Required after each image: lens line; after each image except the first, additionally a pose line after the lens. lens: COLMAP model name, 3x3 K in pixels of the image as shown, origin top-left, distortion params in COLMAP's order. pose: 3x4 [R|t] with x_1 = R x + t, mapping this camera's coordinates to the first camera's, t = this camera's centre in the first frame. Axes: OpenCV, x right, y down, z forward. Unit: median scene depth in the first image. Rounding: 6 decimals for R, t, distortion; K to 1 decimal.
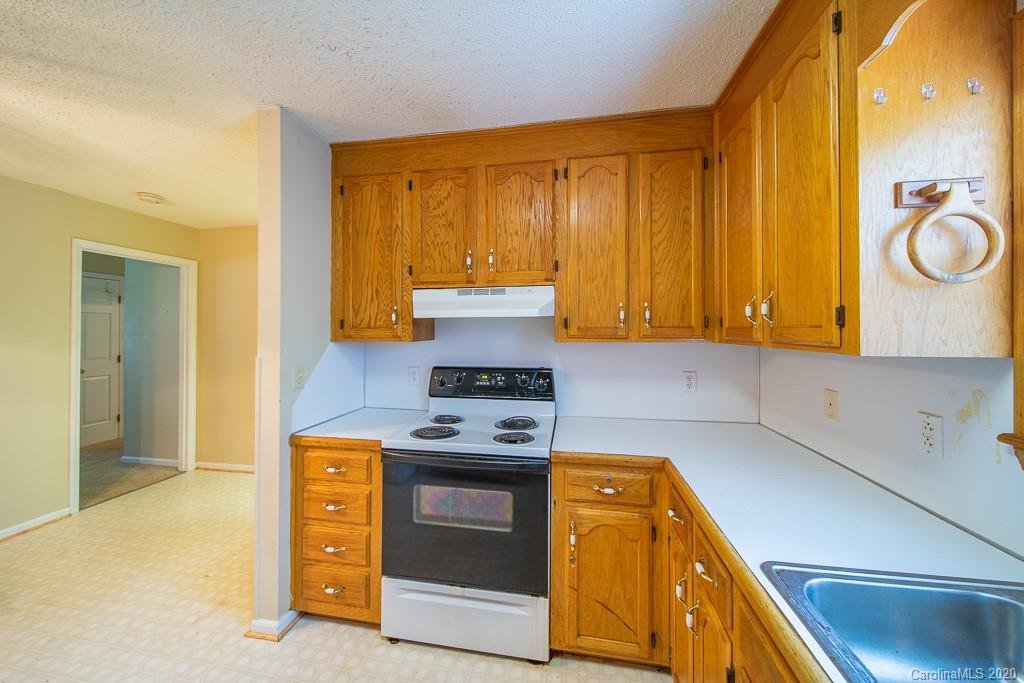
lens RADIAL K [[368.6, 0, 506.3], [0, 368.6, 325.5], [0, 0, 1]] dist [-0.011406, -0.000153]
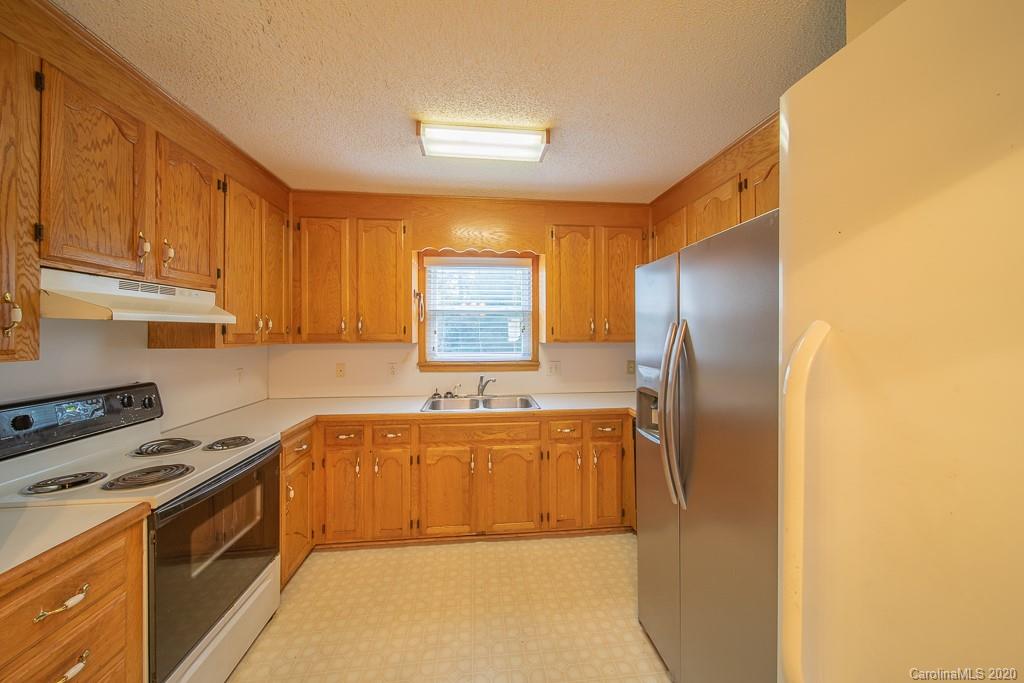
lens RADIAL K [[368.6, 0, 513.8], [0, 368.6, 332.9], [0, 0, 1]] dist [-0.011406, -0.000153]
pose [[-0.278269, 0.001336, 0.960502, -1.027883], [-0.005646, 0.999979, -0.003027, 0.001166], [-0.960487, -0.006265, -0.278256, 0.471277]]
